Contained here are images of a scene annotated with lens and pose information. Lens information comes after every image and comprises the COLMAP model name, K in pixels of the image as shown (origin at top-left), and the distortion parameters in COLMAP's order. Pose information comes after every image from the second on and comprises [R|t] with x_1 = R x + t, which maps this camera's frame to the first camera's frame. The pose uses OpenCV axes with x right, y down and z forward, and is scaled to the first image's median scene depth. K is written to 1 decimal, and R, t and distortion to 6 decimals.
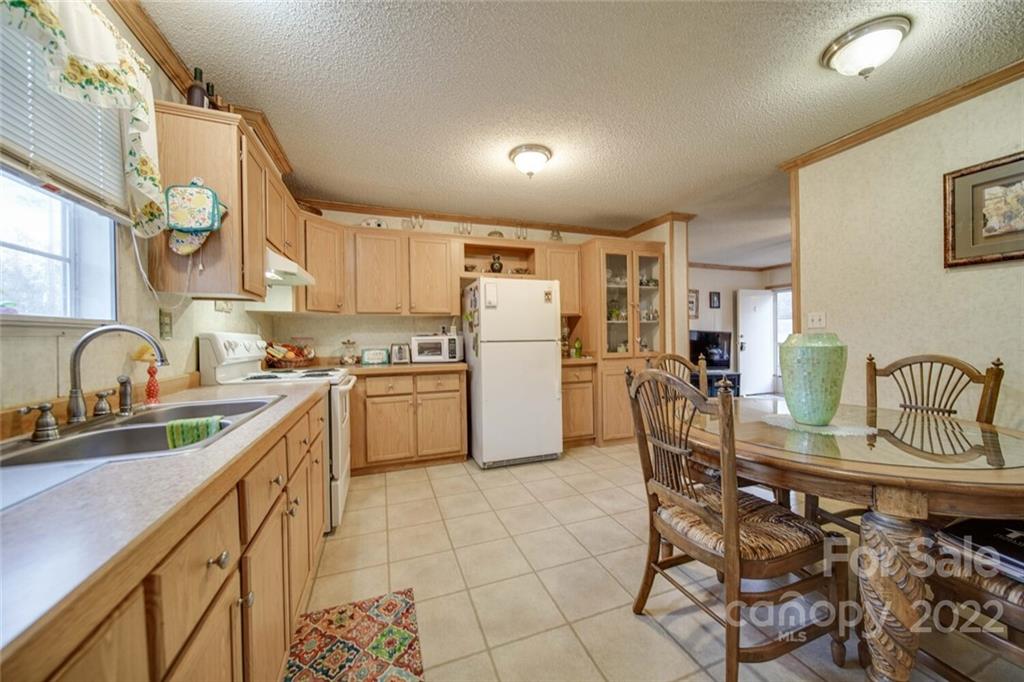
lens RADIAL K [[360.0, 0, 512.8], [0, 360.0, 340.0], [0, 0, 1]] dist [0.000763, -0.000671]
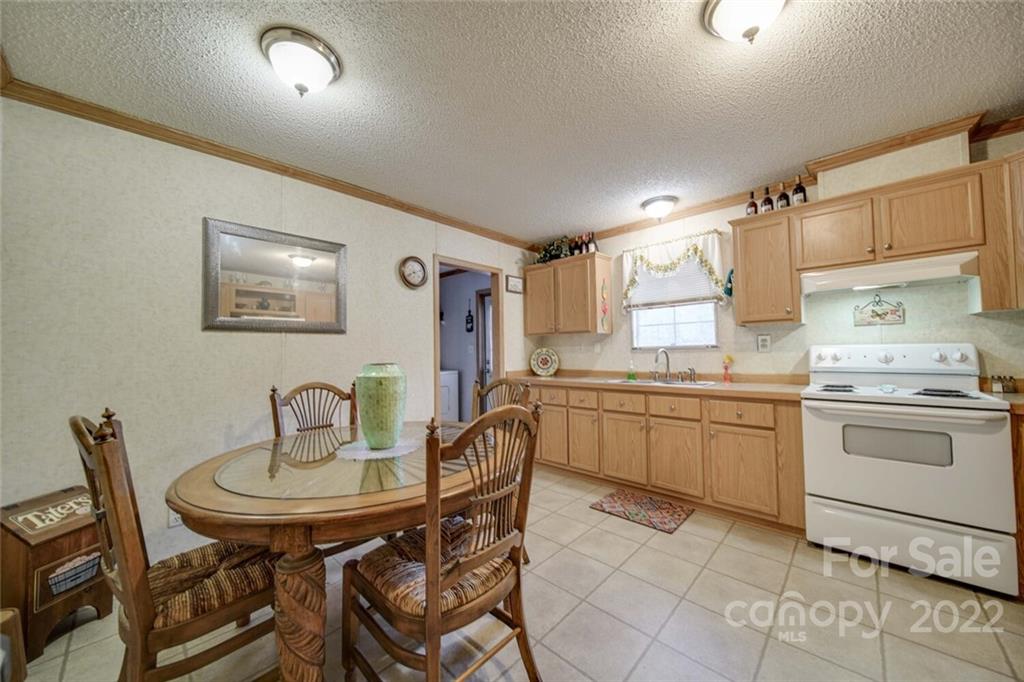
lens RADIAL K [[360.0, 0, 514.4], [0, 360.0, 339.3], [0, 0, 1]] dist [0.000763, -0.000671]
pose [[-0.897402, 0.012939, -0.441025, 0.698442], [0.025689, 0.999406, -0.022951, -0.042557], [0.440466, -0.031926, -0.897201, 1.593293]]
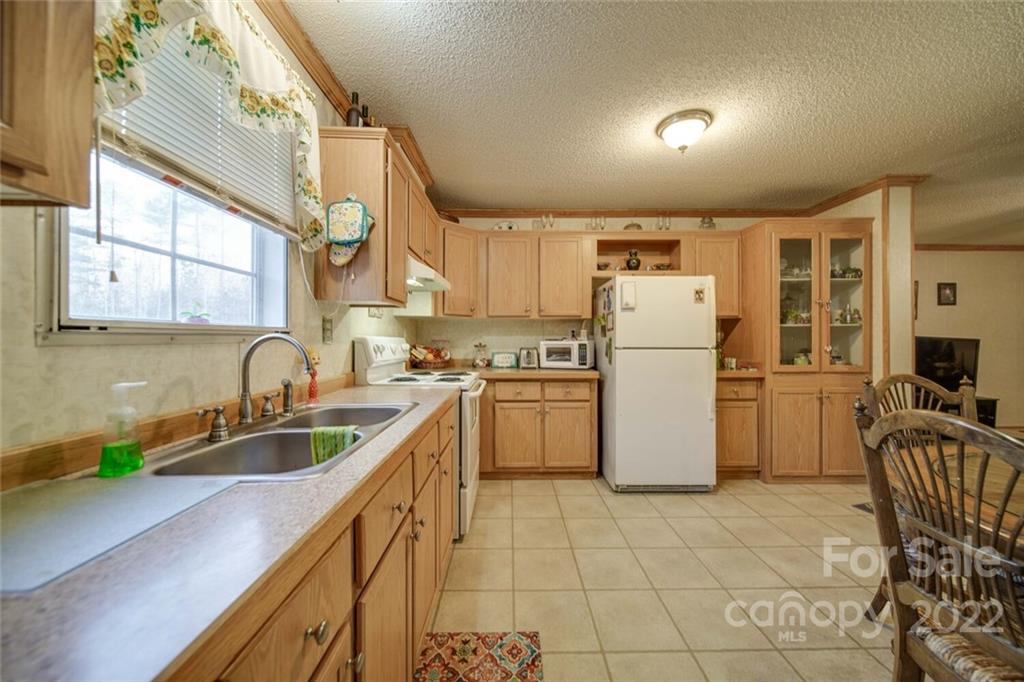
lens RADIAL K [[360.0, 0, 510.5], [0, 360.0, 341.3], [0, 0, 1]] dist [0.000763, -0.000671]
pose [[0.939081, 0.017302, -0.343259, -0.042864], [-0.017224, 0.999846, 0.003277, -0.016704], [0.343263, 0.002835, 0.939235, 0.118994]]
